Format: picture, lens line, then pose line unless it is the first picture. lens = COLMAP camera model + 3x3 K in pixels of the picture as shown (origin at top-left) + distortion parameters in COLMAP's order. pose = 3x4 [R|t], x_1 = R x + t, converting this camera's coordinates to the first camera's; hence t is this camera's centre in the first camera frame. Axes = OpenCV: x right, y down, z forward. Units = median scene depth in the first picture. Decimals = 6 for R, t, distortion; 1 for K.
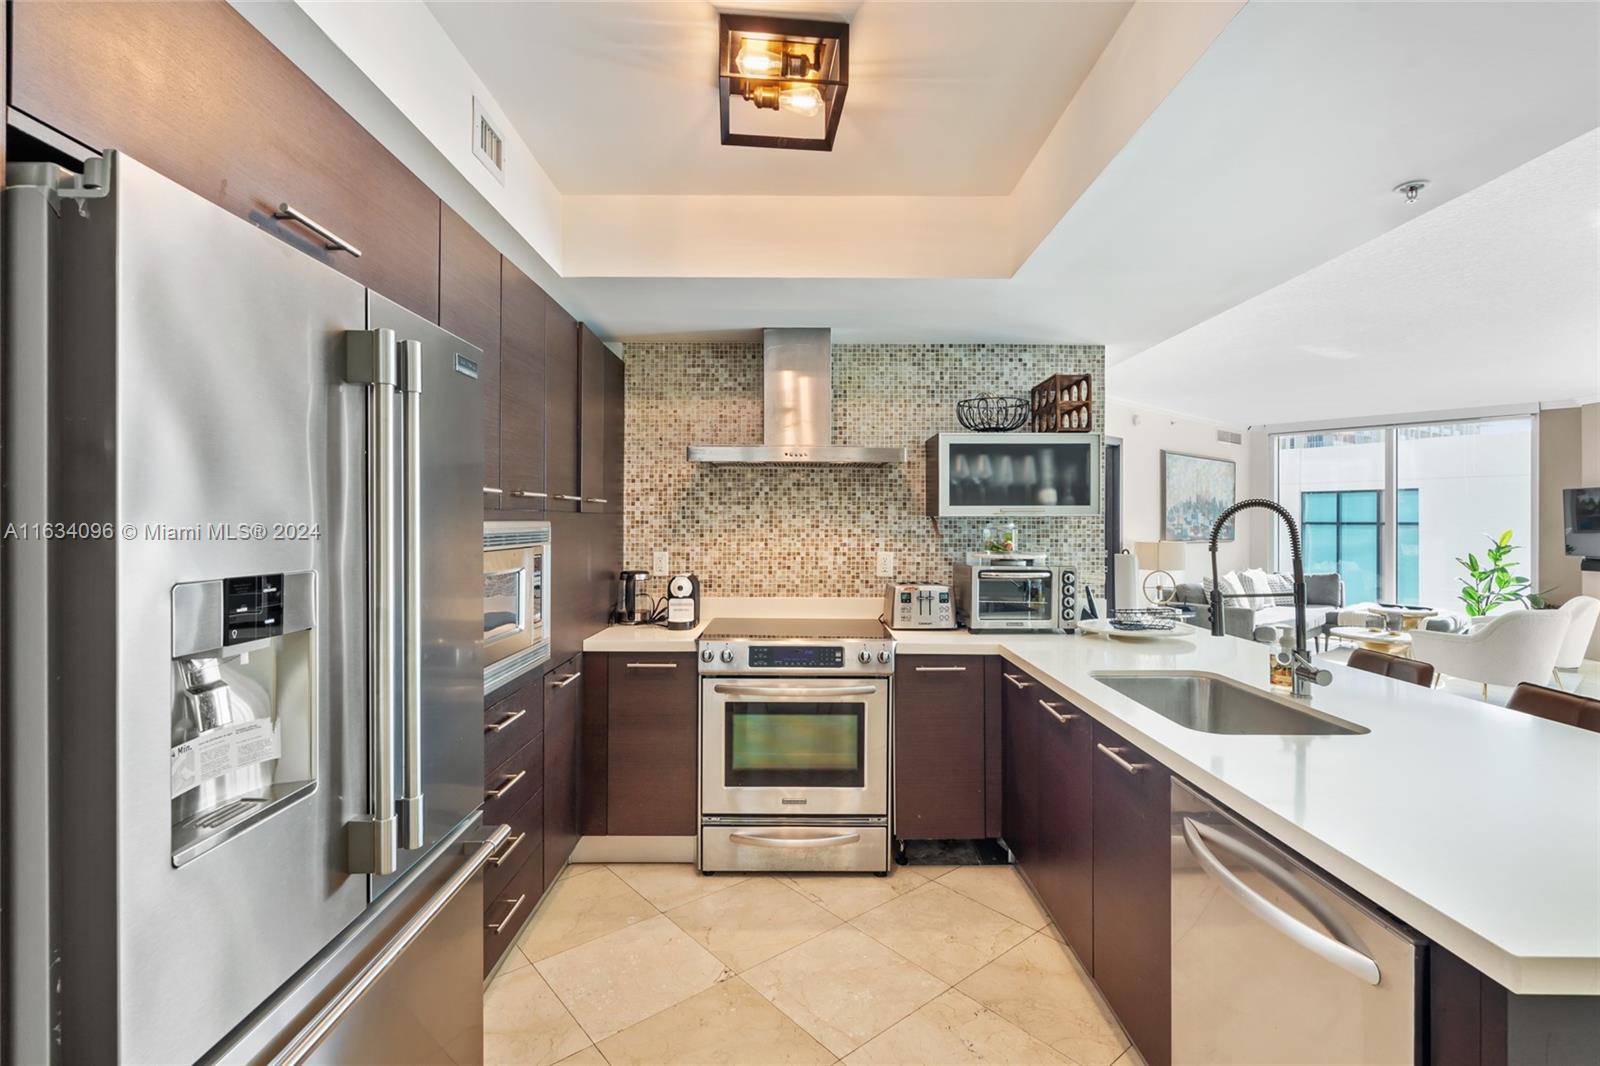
lens RADIAL K [[717.3, 0, 805.5], [0, 717.3, 518.4], [0, 0, 1]] dist [-0.007348, 0.001606]
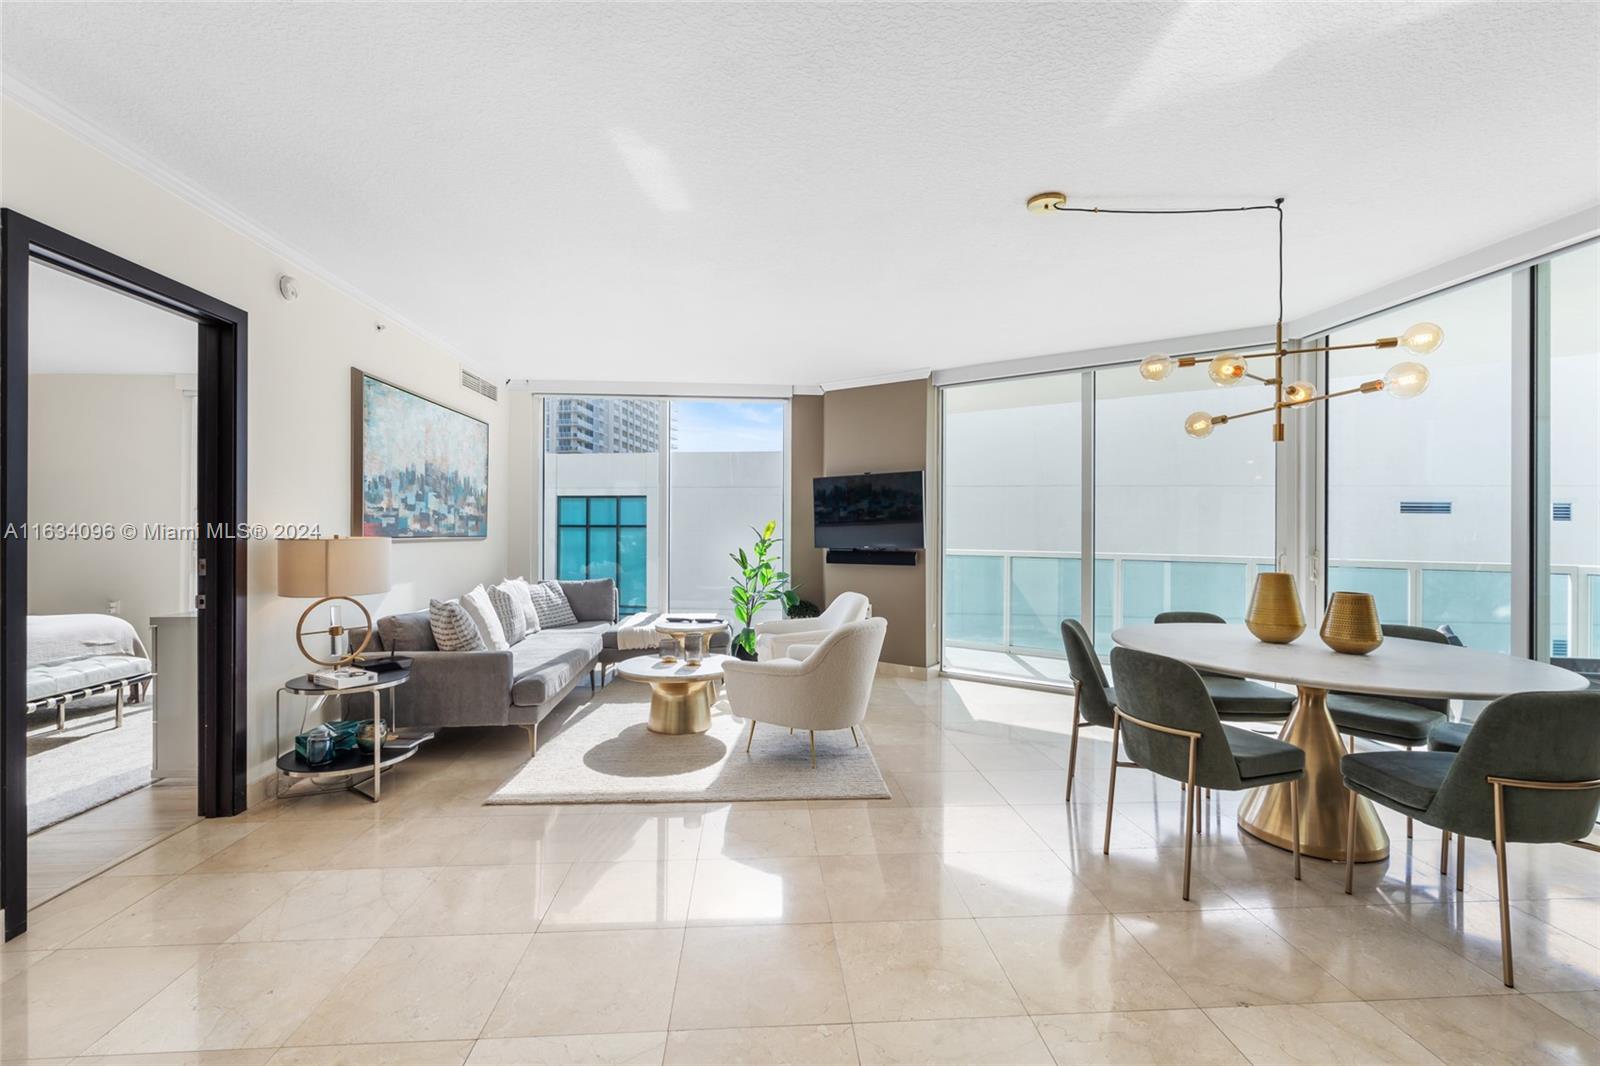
lens RADIAL K [[717.3, 0, 807.8], [0, 717.3, 529.5], [0, 0, 1]] dist [-0.007348, 0.001606]
pose [[0.583022, -0.000747, 0.812456, 0.259265], [-0.004282, 0.999983, 0.003993, 0.021670], [-0.812445, -0.005807, 0.583009, 0.410268]]
